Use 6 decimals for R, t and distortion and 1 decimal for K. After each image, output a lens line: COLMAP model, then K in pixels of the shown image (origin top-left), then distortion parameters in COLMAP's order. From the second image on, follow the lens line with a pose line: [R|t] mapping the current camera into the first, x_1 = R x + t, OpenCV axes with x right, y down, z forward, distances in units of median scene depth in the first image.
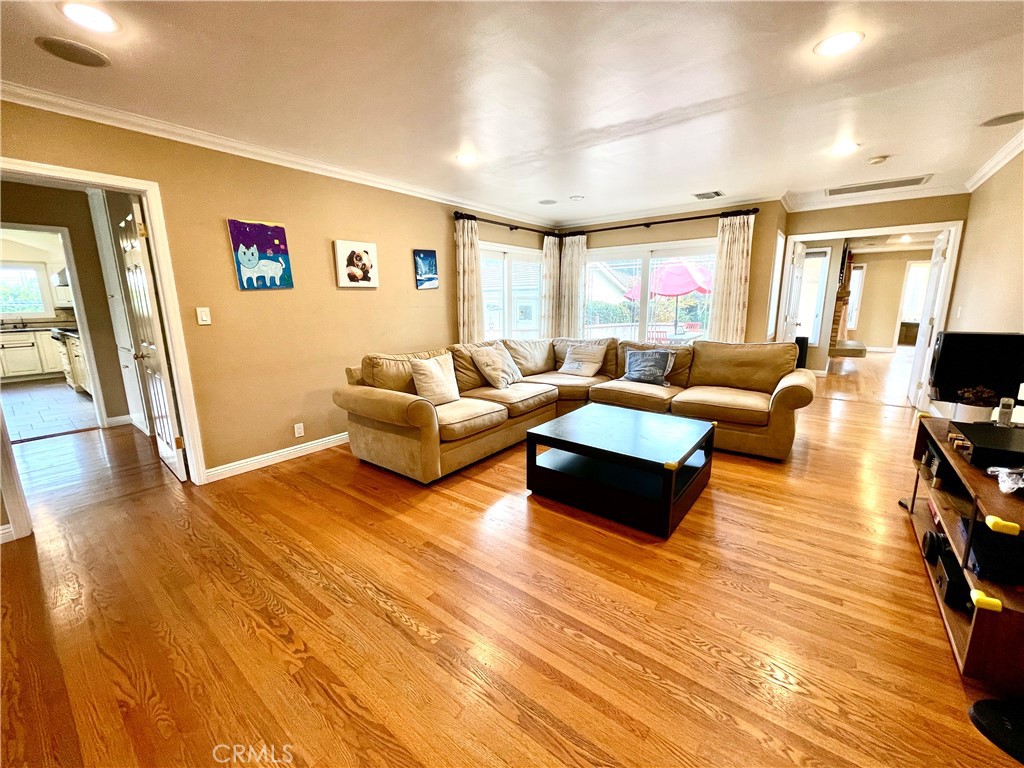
lens RADIAL K [[411.0, 0, 512.0], [0, 411.0, 384.0], [0, 0, 1]] dist [-0.001573, -0.000093]
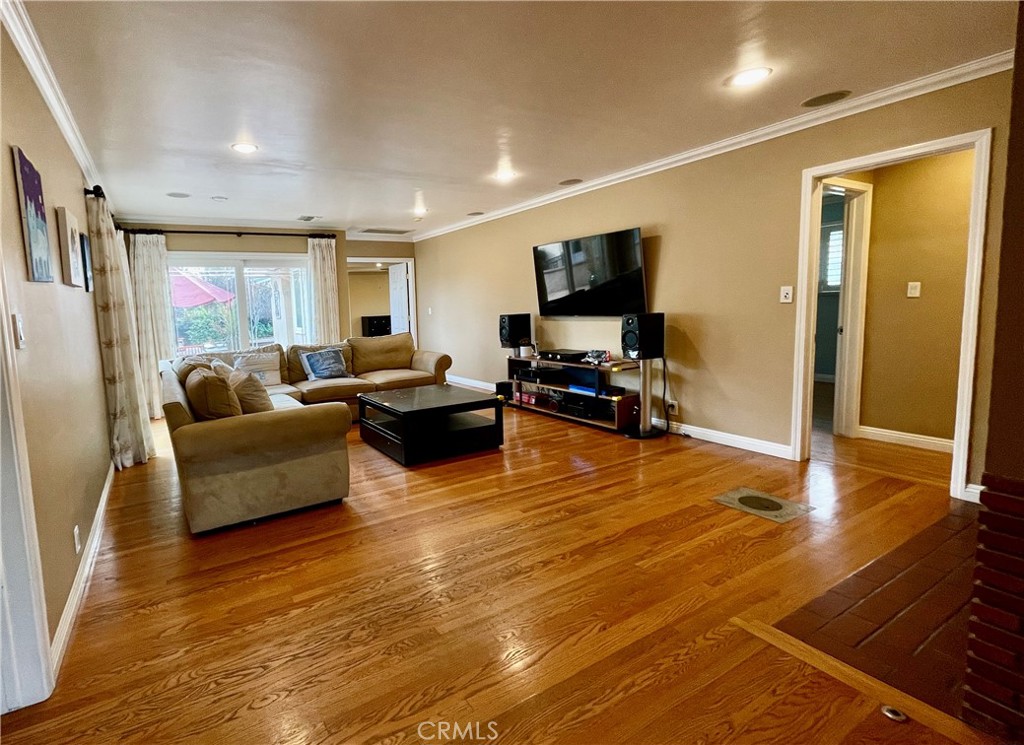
lens RADIAL K [[473.9, 0, 411.9], [0, 473.9, 373.2], [0, 0, 1]] dist [0.000807, 0.000074]
pose [[0.411167, -0.138158, 0.901029, -0.666957], [0.216459, 0.974973, 0.050719, -0.031861], [-0.885487, 0.174181, 0.430783, 0.227809]]
